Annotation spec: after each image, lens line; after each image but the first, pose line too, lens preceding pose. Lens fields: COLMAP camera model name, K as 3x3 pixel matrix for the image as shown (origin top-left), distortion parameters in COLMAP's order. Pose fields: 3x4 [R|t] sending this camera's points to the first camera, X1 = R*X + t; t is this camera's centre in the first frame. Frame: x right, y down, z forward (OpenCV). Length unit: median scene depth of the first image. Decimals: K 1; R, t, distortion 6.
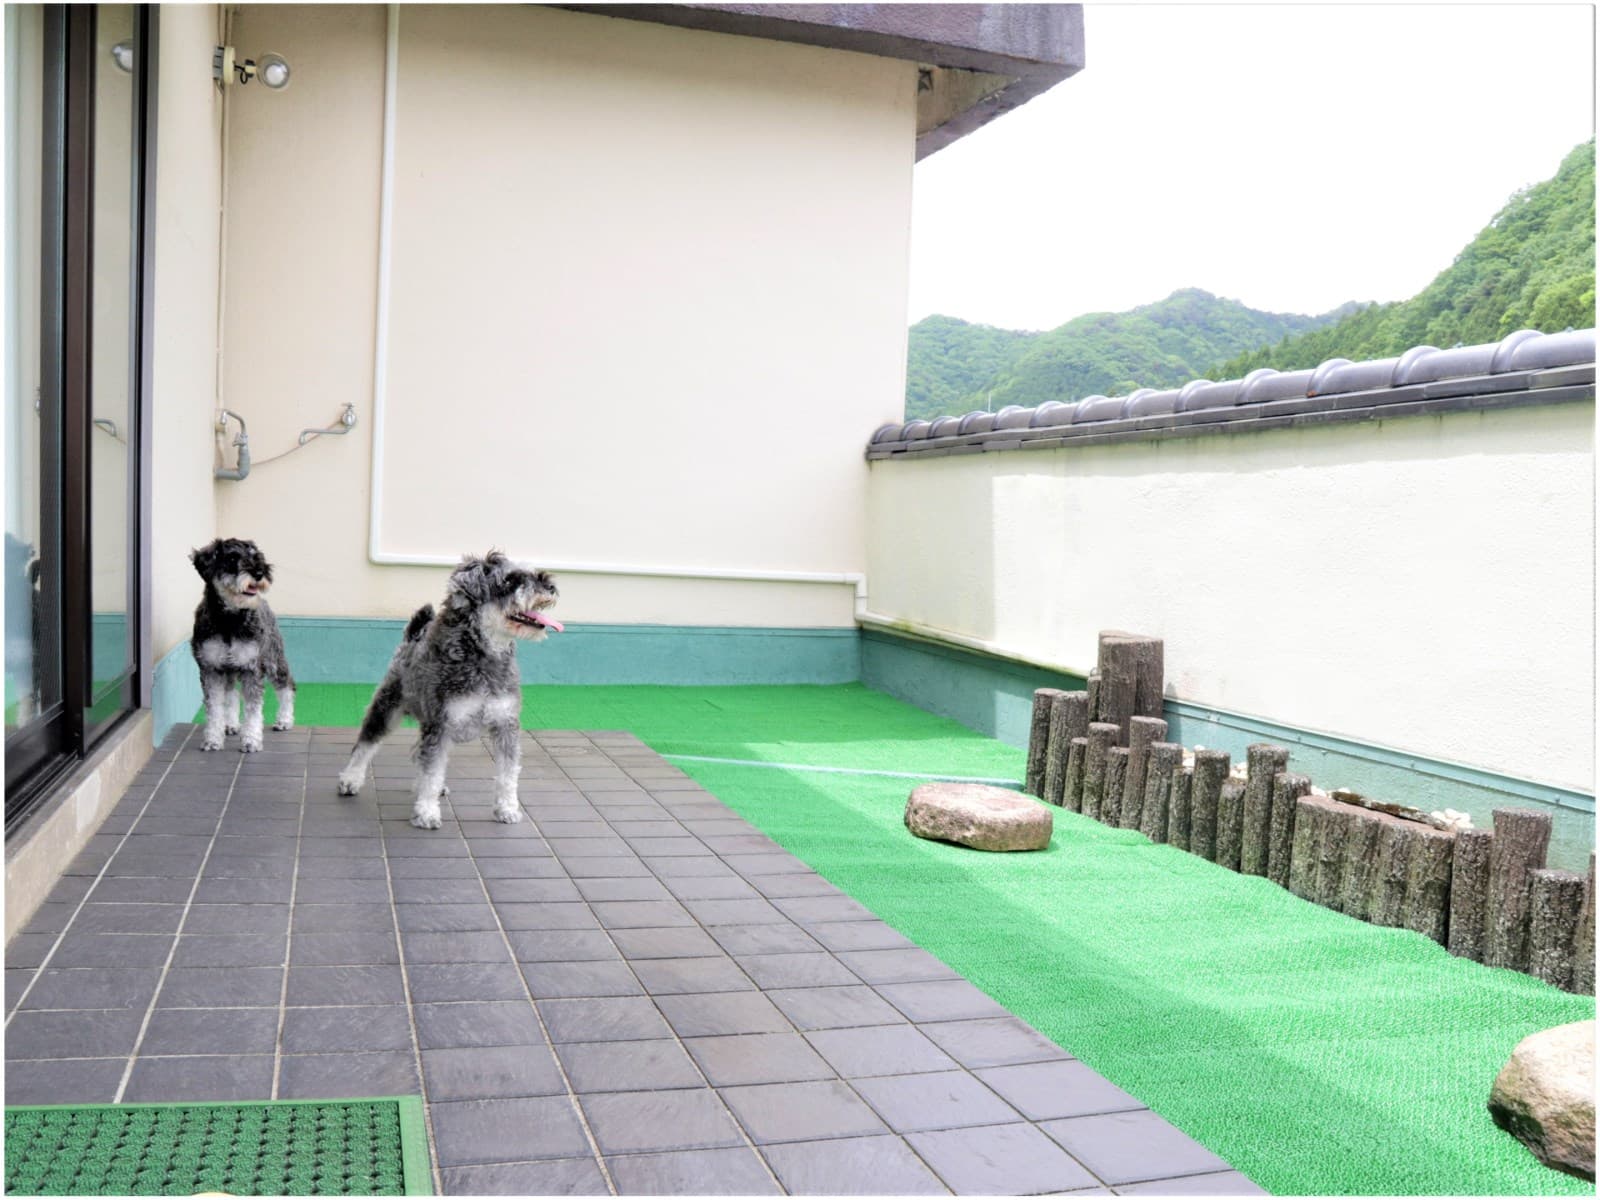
lens RADIAL K [[1429.6, 0, 800.0], [0, 1429.6, 600.0], [0, 0, 1]] dist [-0.100782, -0.000497]
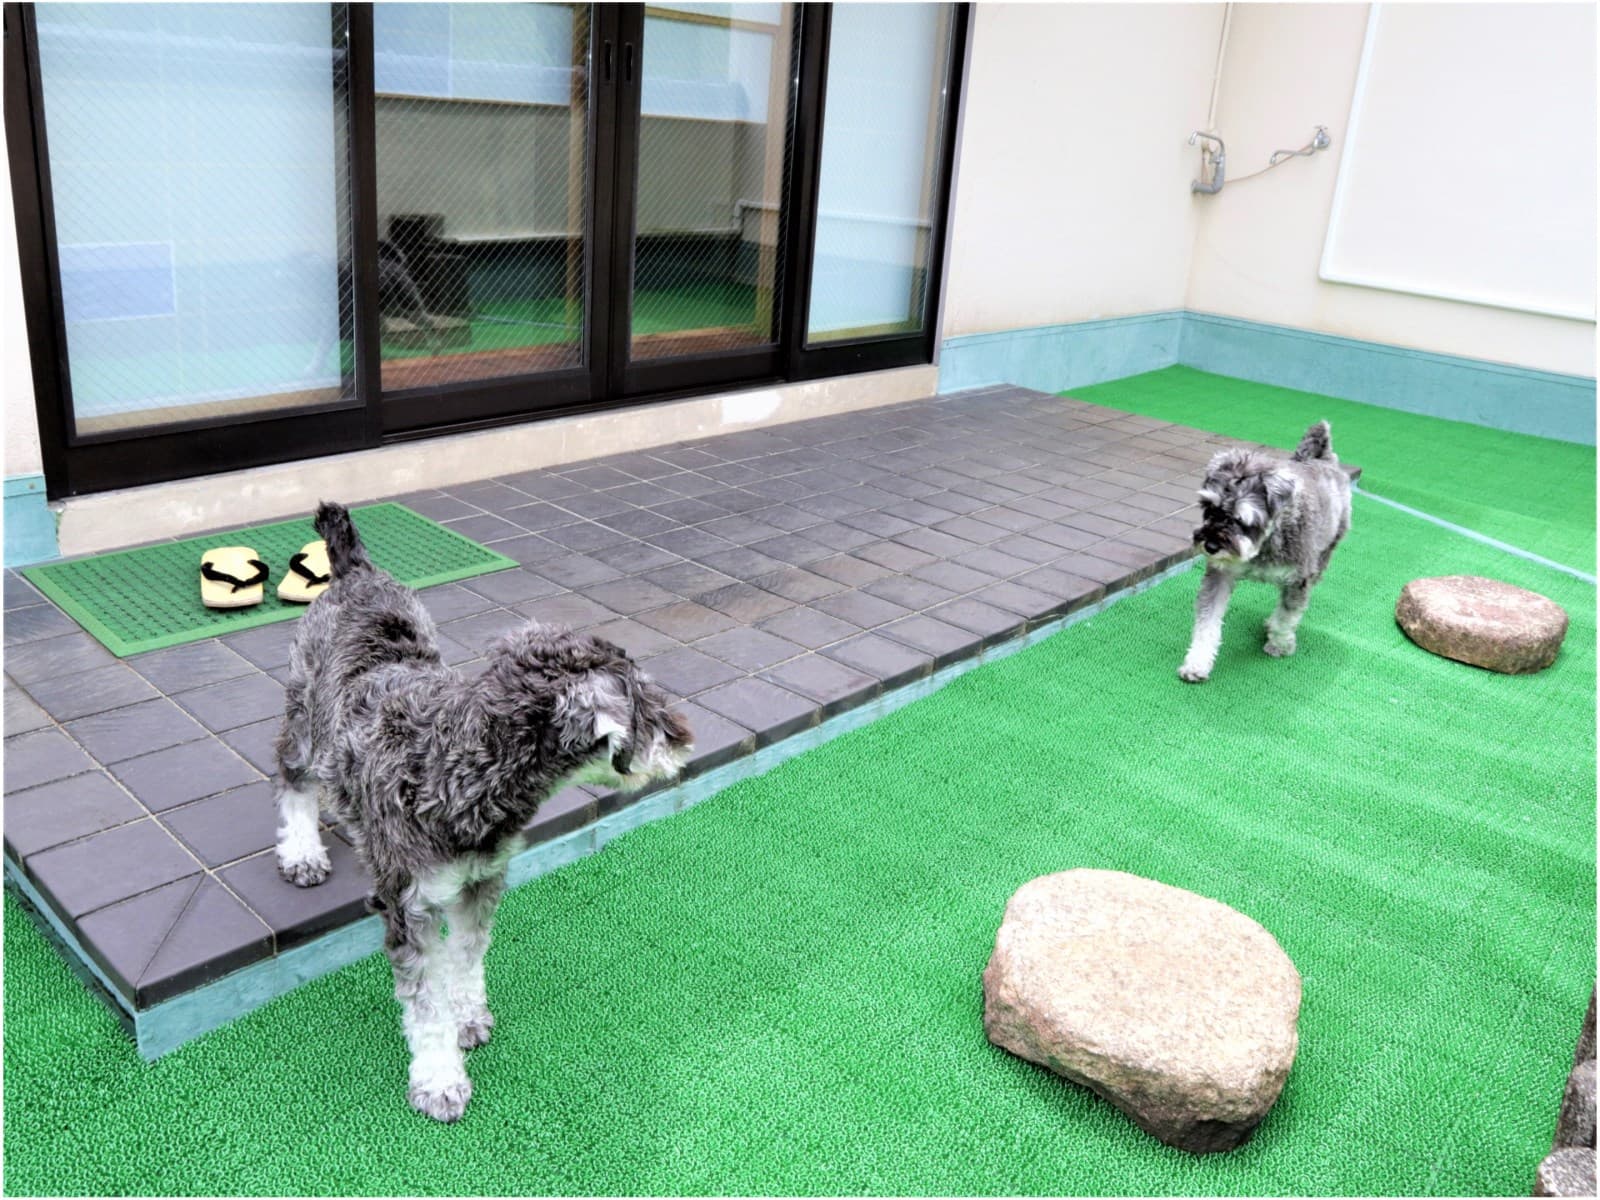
lens RADIAL K [[1429.6, 0, 800.0], [0, 1429.6, 600.0], [0, 0, 1]] dist [-0.100782, -0.000497]
pose [[0.486660, 0.281896, -0.826860, 0.828321], [-0.094431, 0.957935, 0.271005, -0.081477], [0.868473, -0.053806, 0.492808, 0.218266]]
